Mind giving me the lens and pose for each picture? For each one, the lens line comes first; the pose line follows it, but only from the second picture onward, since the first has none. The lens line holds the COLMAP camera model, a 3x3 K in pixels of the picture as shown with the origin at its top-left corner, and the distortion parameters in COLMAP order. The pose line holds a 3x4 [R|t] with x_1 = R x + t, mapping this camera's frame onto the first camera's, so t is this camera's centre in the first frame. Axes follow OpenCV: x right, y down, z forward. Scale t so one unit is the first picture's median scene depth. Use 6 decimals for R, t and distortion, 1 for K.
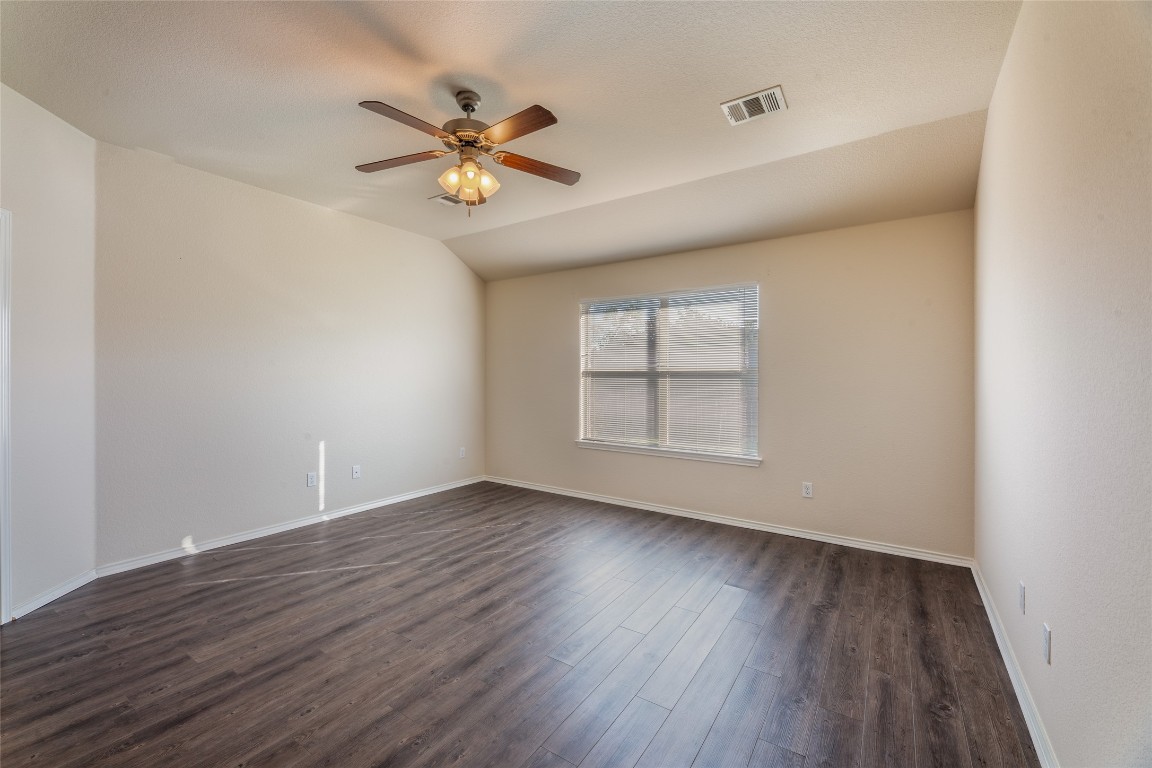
lens RADIAL K [[476.1, 0, 552.3], [0, 476.1, 381.2], [0, 0, 1]] dist [0.000106, -0.000268]
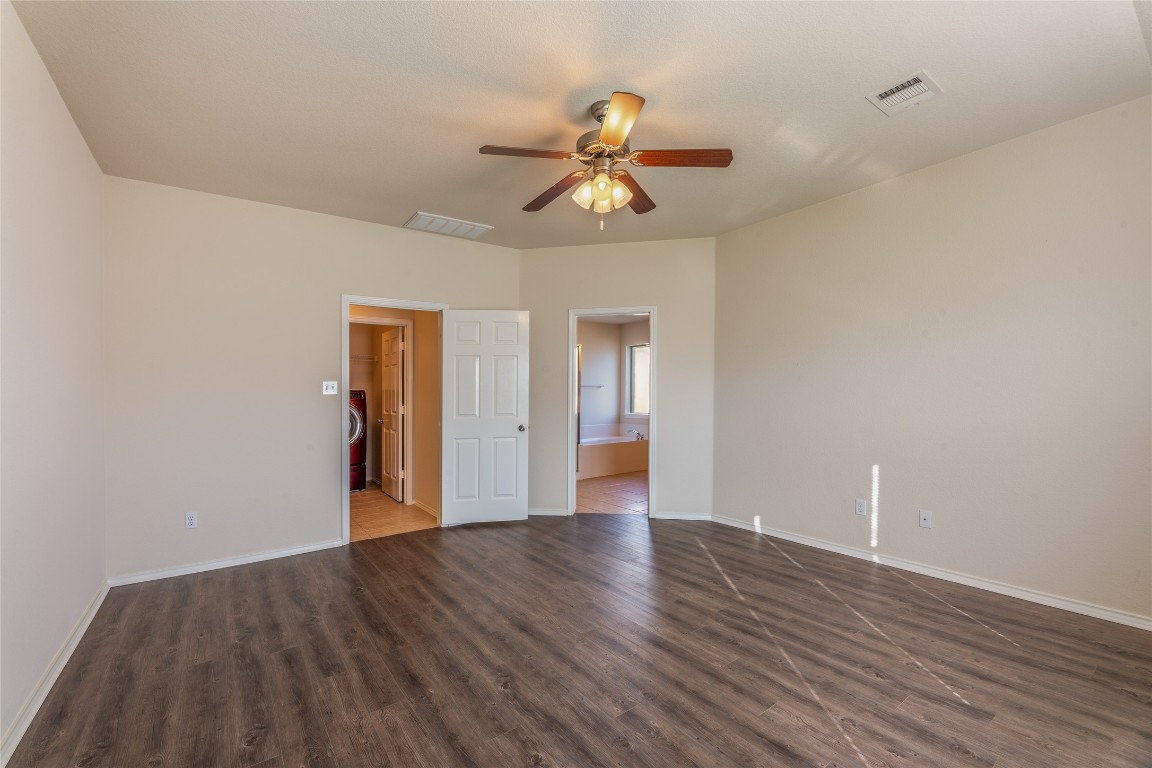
lens RADIAL K [[476.1, 0, 552.3], [0, 476.1, 381.2], [0, 0, 1]] dist [0.000106, -0.000268]
pose [[-0.329808, -0.019166, -0.943853, 0.585764], [0.003932, 0.999757, -0.021675, -0.002030], [0.944040, -0.010860, -0.329653, 0.910990]]
